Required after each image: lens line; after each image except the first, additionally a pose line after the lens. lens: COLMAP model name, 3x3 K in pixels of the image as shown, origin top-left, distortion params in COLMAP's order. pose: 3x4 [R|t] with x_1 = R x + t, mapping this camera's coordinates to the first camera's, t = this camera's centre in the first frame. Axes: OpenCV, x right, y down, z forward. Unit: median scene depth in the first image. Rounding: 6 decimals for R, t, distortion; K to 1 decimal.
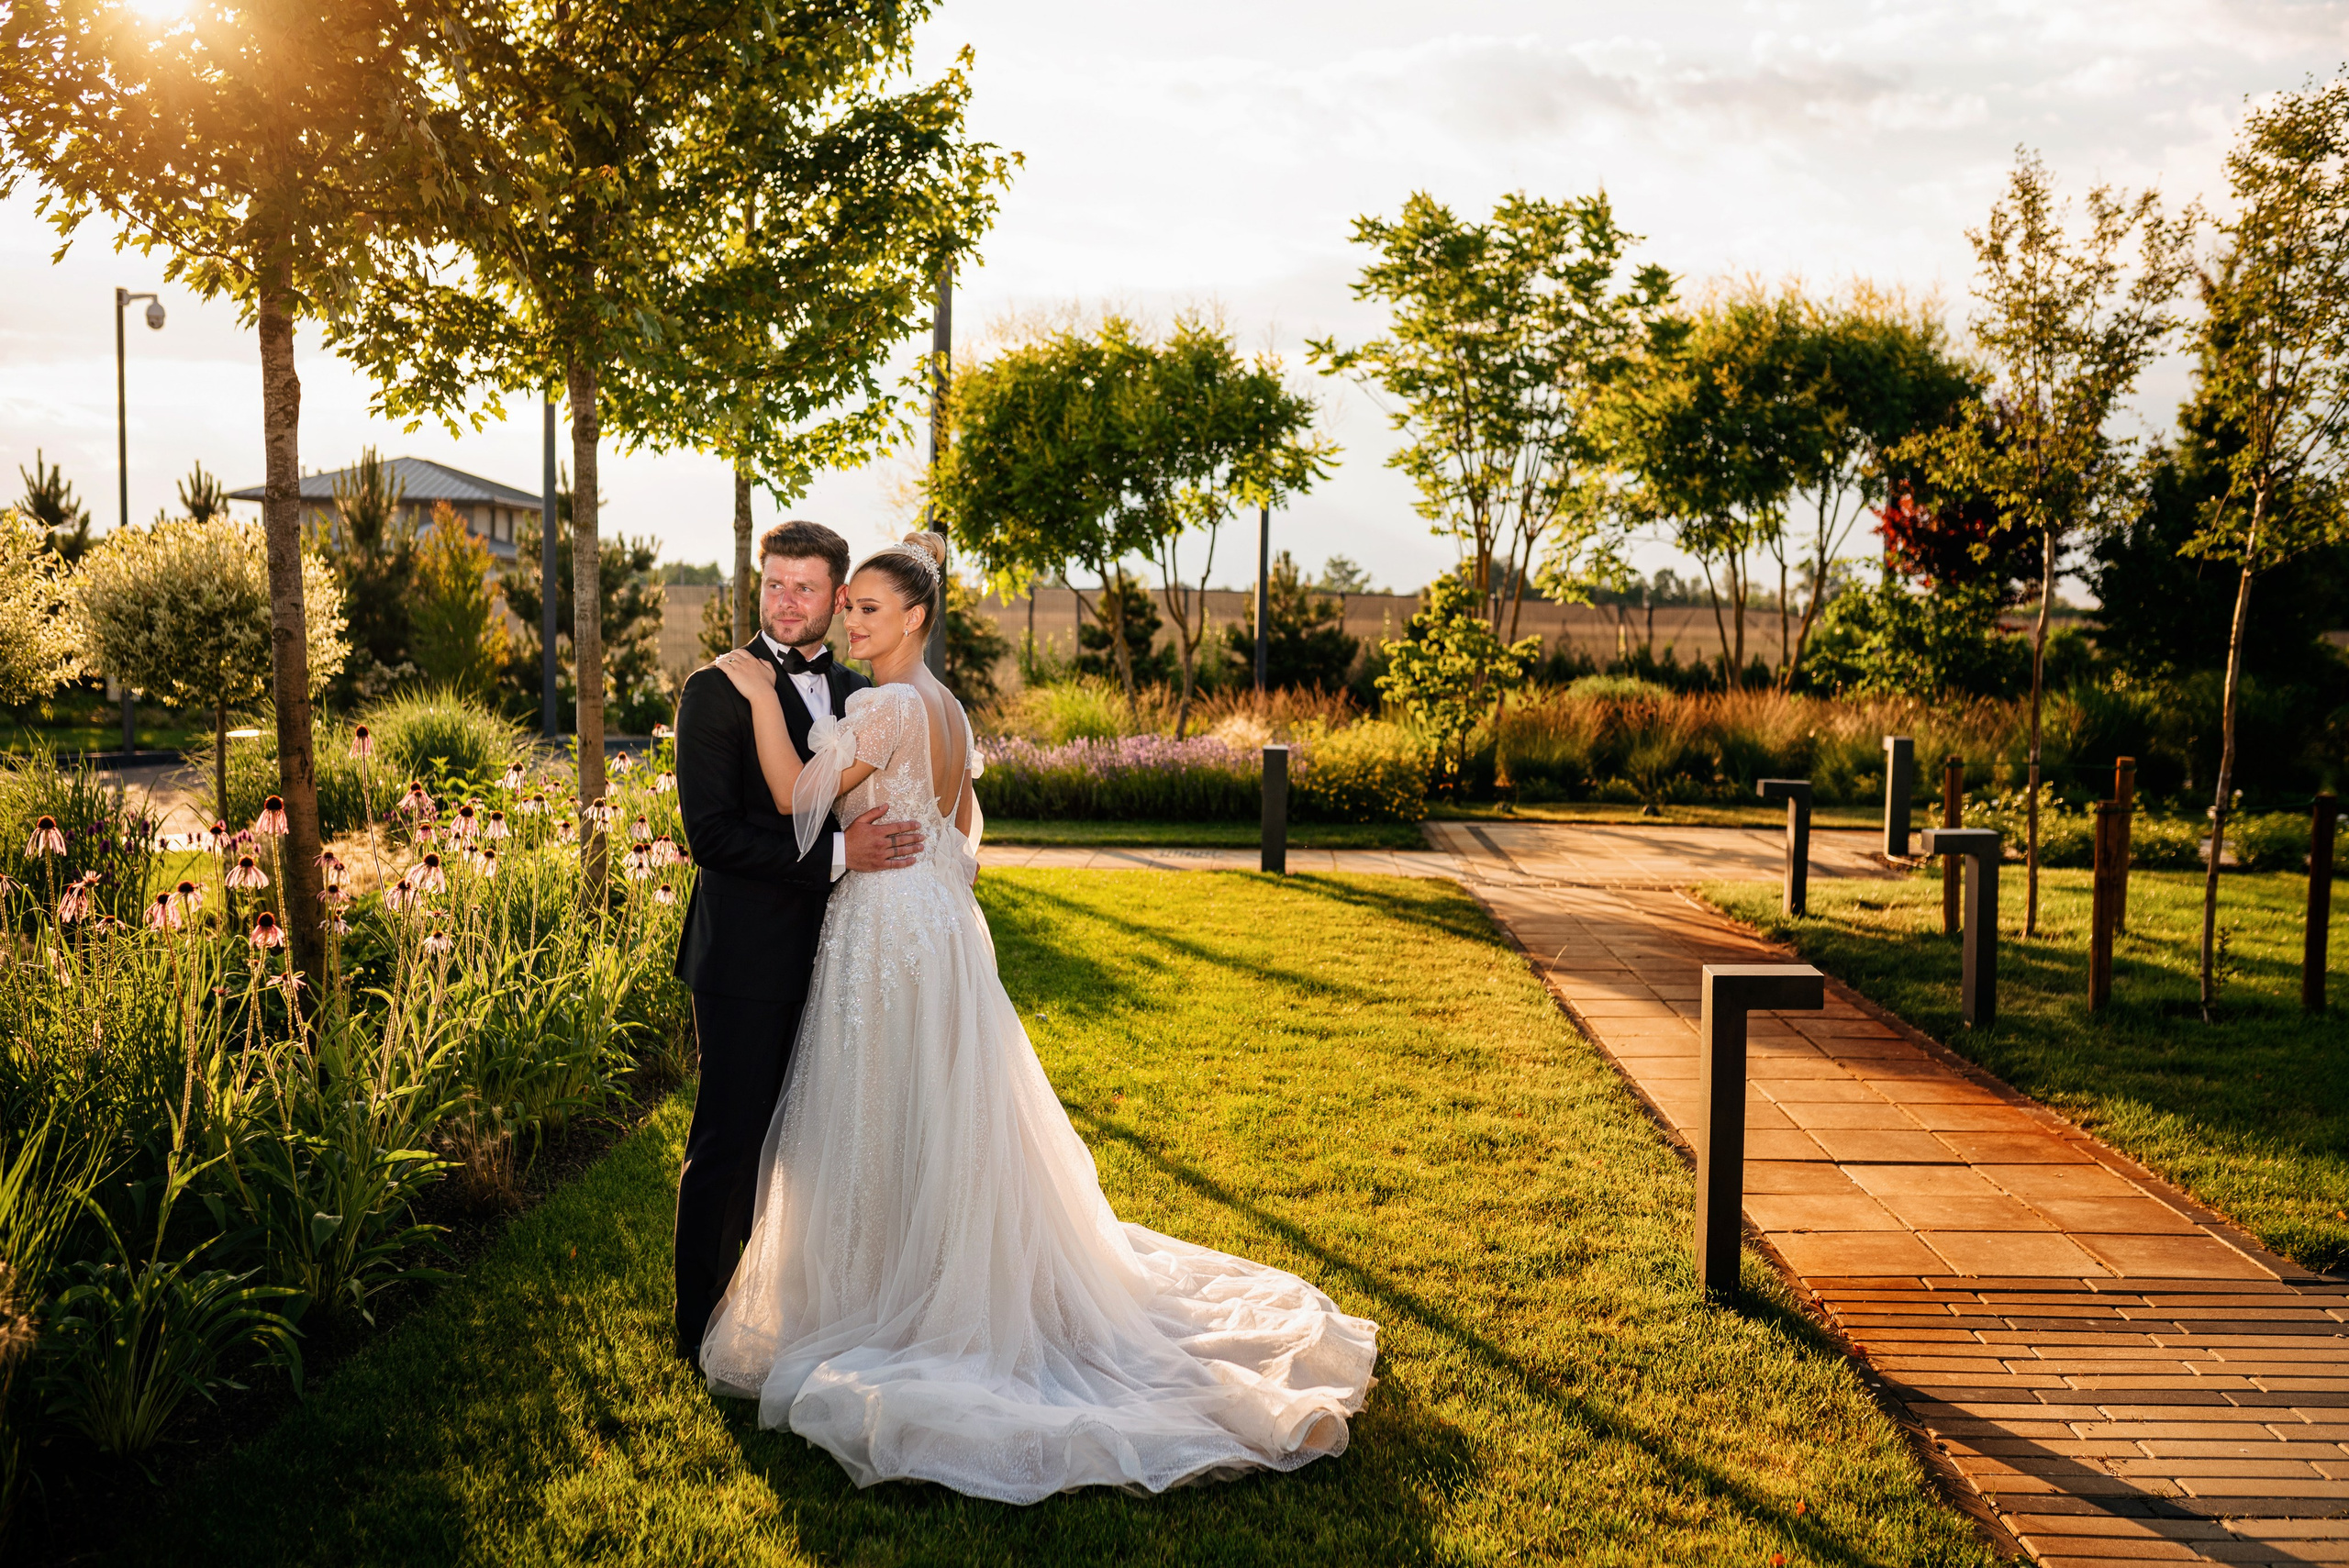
lens RADIAL K [[2308.9, 0, 1237.7], [0, 2308.9, 791.0], [0, 0, 1]] dist [-0.007984, -0.036249]
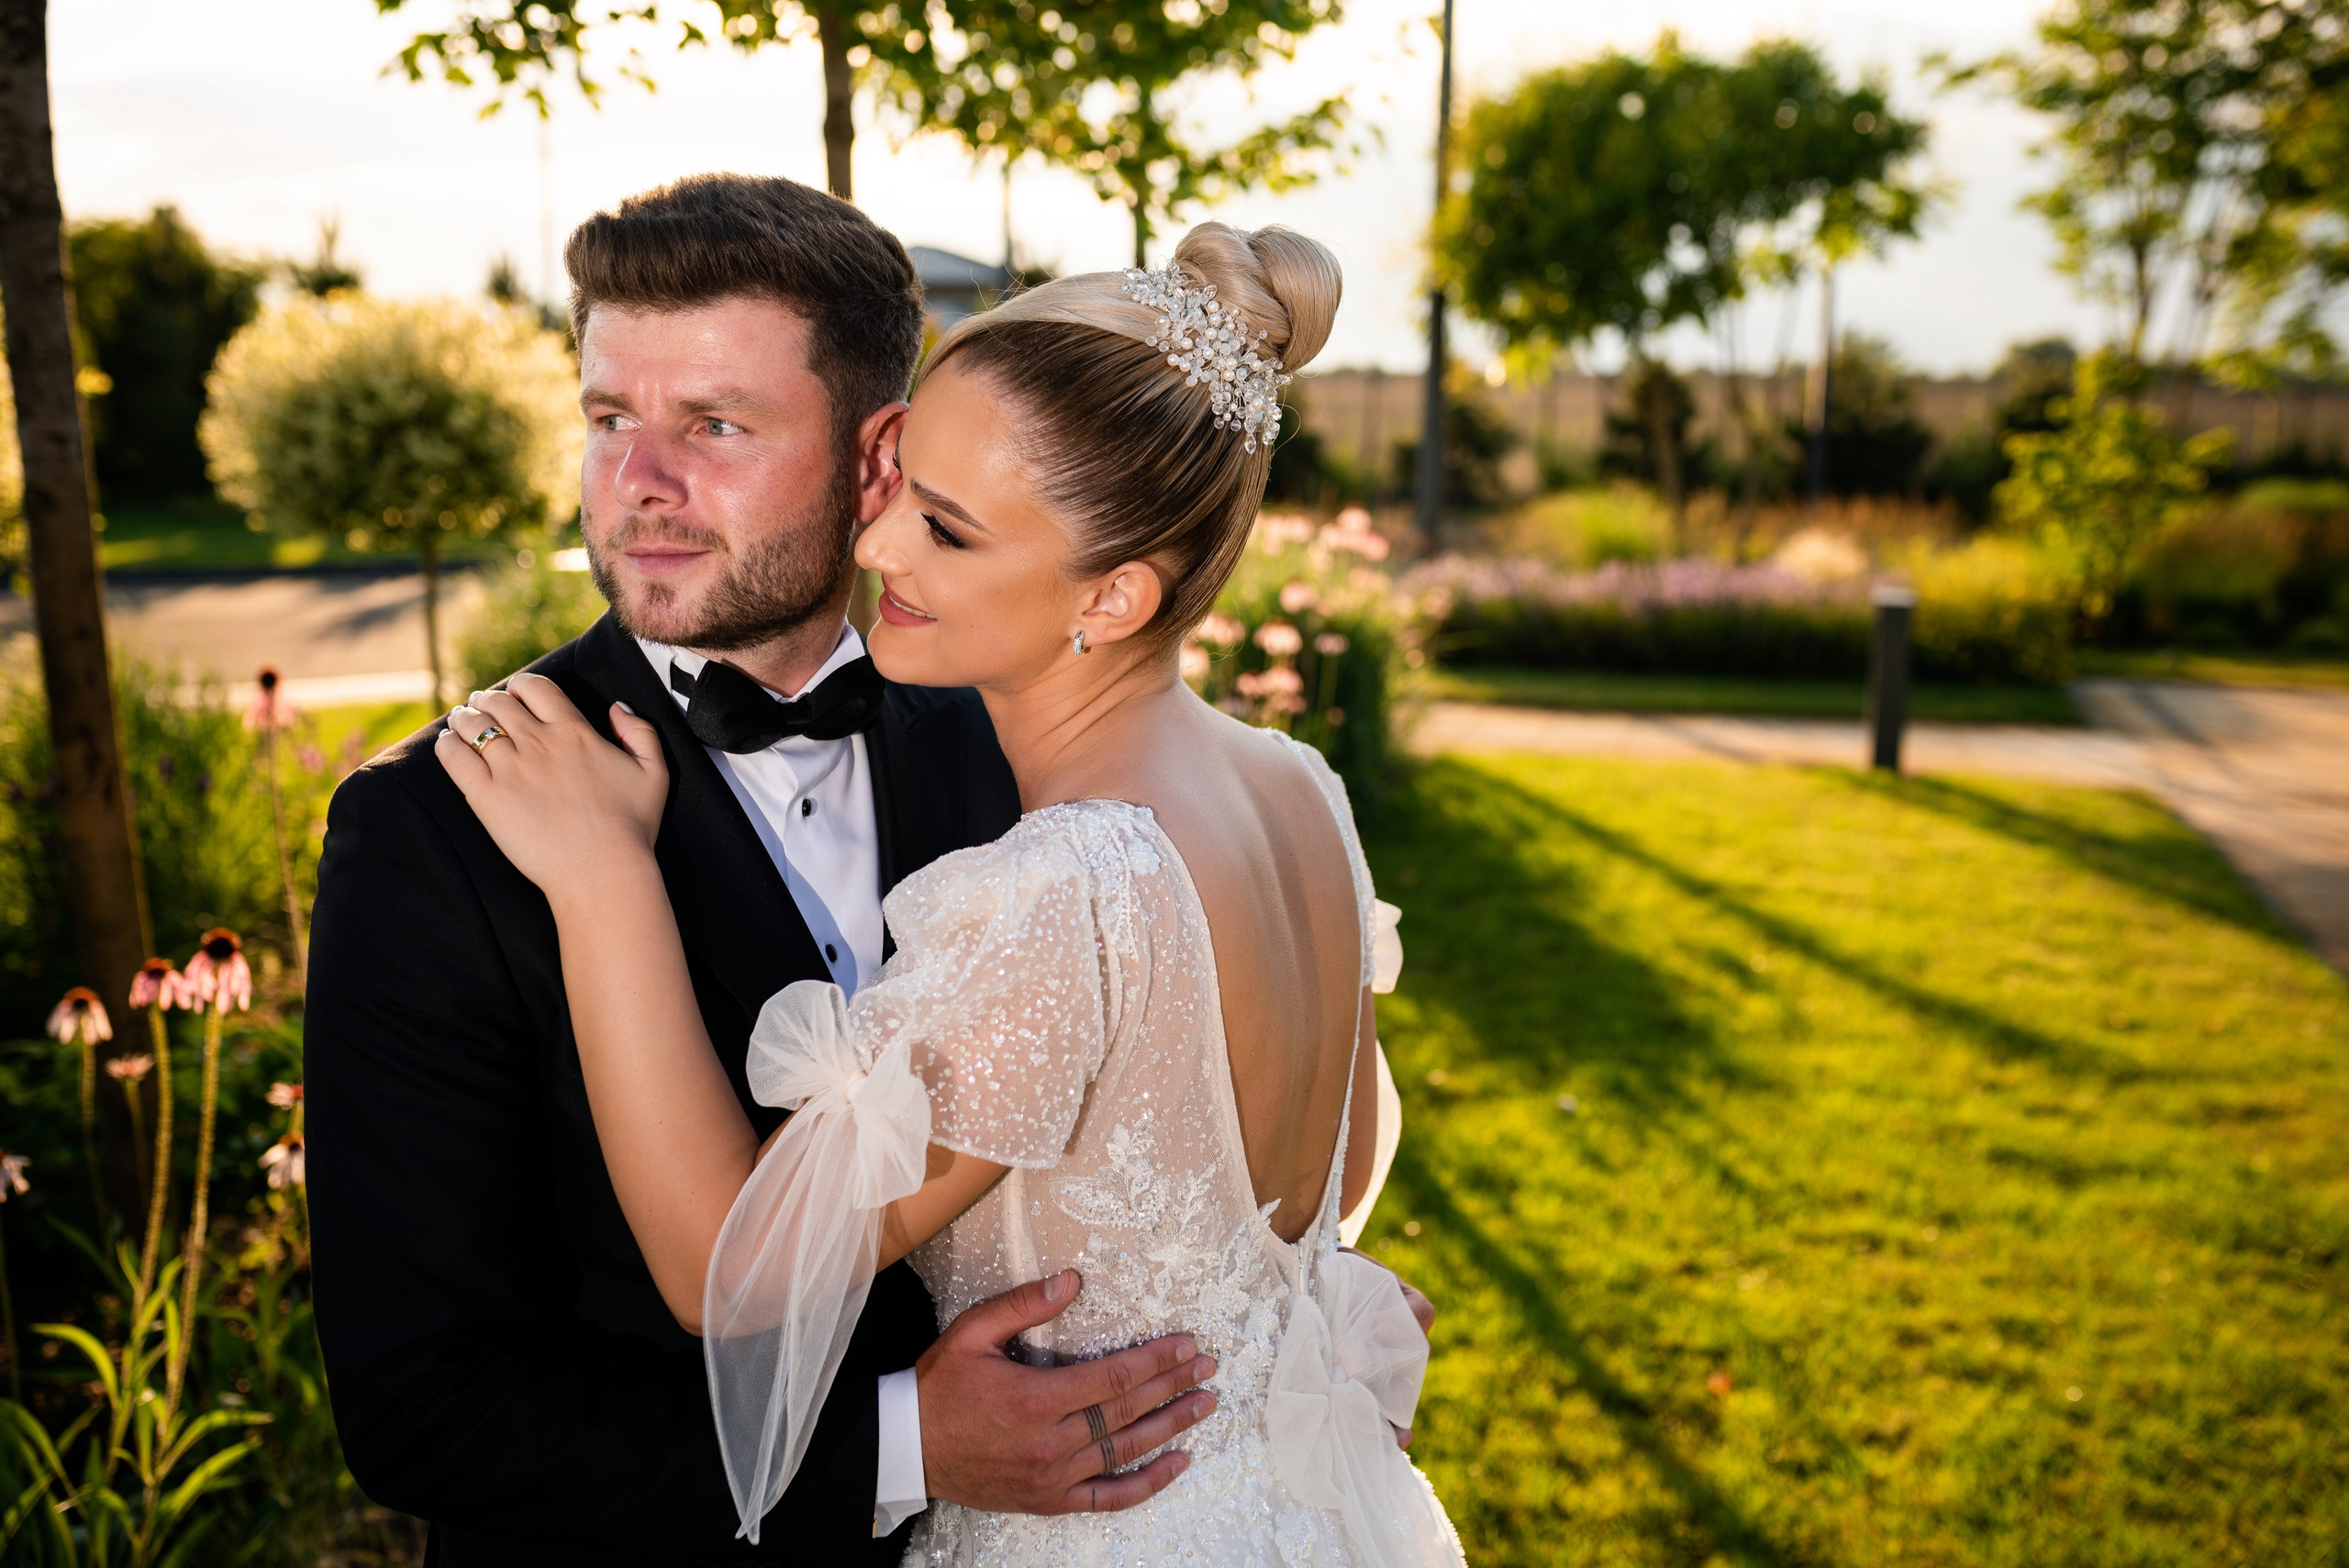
lens RADIAL K [[2308.9, 0, 1237.7], [0, 2308.9, 791.0], [0, 0, 1]] dist [-0.007984, -0.036249]
pose [[0.976062, 0.033634, -0.214878, -0.020325], [-0.013127, 0.995279, 0.096159, -0.019397], [0.217098, -0.091036, 0.971896, 0.194017]]
